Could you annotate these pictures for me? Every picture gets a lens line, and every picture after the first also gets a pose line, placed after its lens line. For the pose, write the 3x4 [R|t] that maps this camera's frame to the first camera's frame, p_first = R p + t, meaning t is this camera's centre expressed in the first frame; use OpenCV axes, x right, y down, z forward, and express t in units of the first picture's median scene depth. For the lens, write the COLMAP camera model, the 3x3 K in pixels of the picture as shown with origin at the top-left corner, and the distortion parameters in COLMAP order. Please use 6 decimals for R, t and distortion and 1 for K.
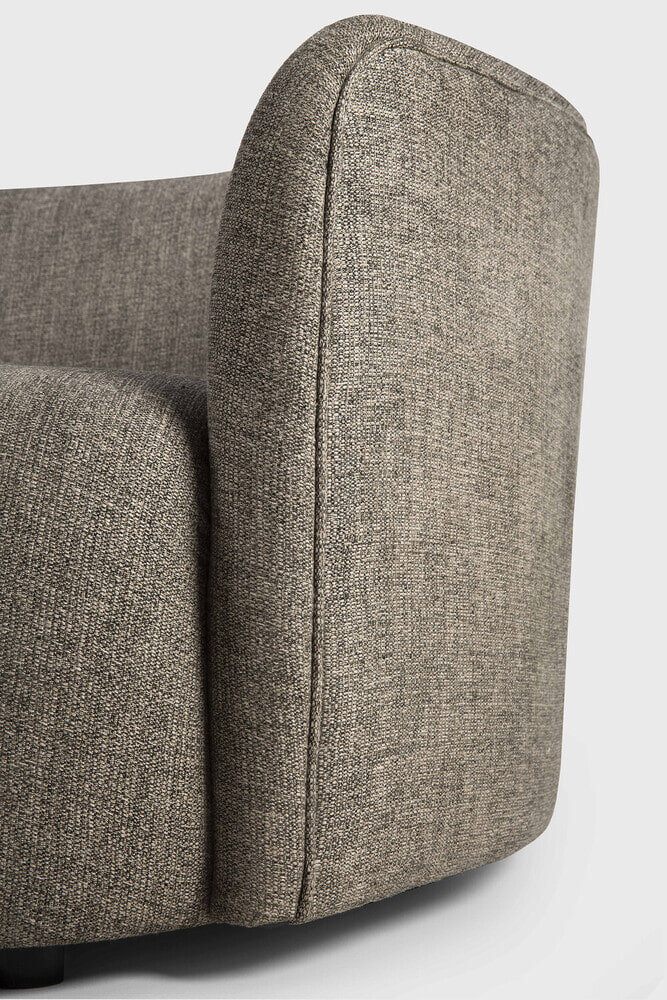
lens RADIAL K [[1706.6, 0, 334.6], [0, 1706.6, 499.5], [0, 0, 1]] dist [0.044030, 0.000000]
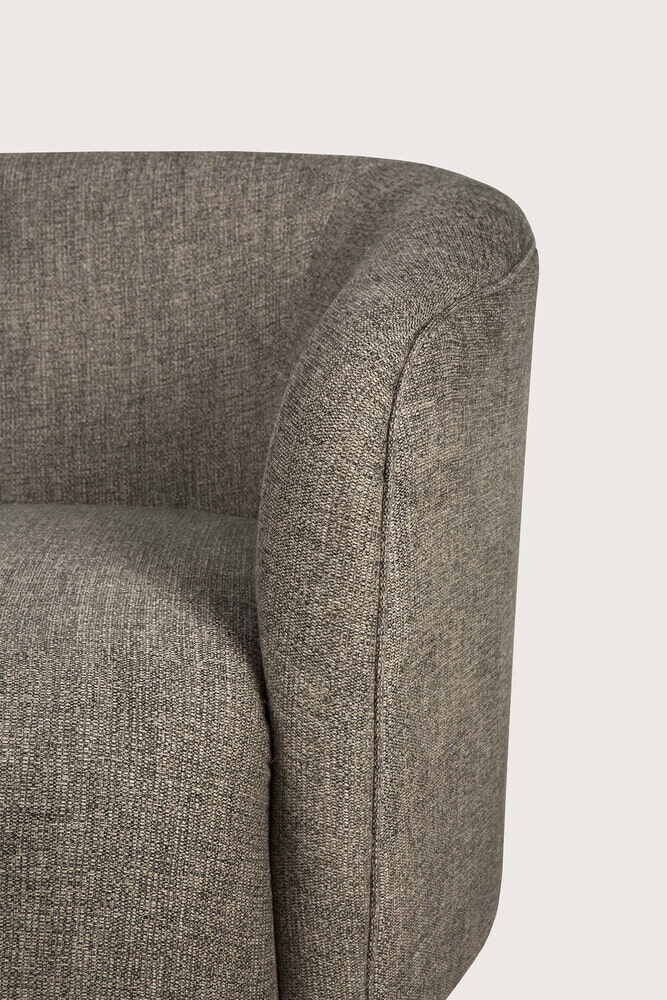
lens RADIAL K [[1918.3, 0, 333.7], [0, 1918.3, 500.3], [0, 0, 1]] dist [0.115940, 0.000000]
pose [[0.980451, -0.055878, 0.188660, -0.267573], [0.002318, 0.962042, 0.272893, -0.514505], [-0.196748, -0.267121, 0.943364, -0.148523]]
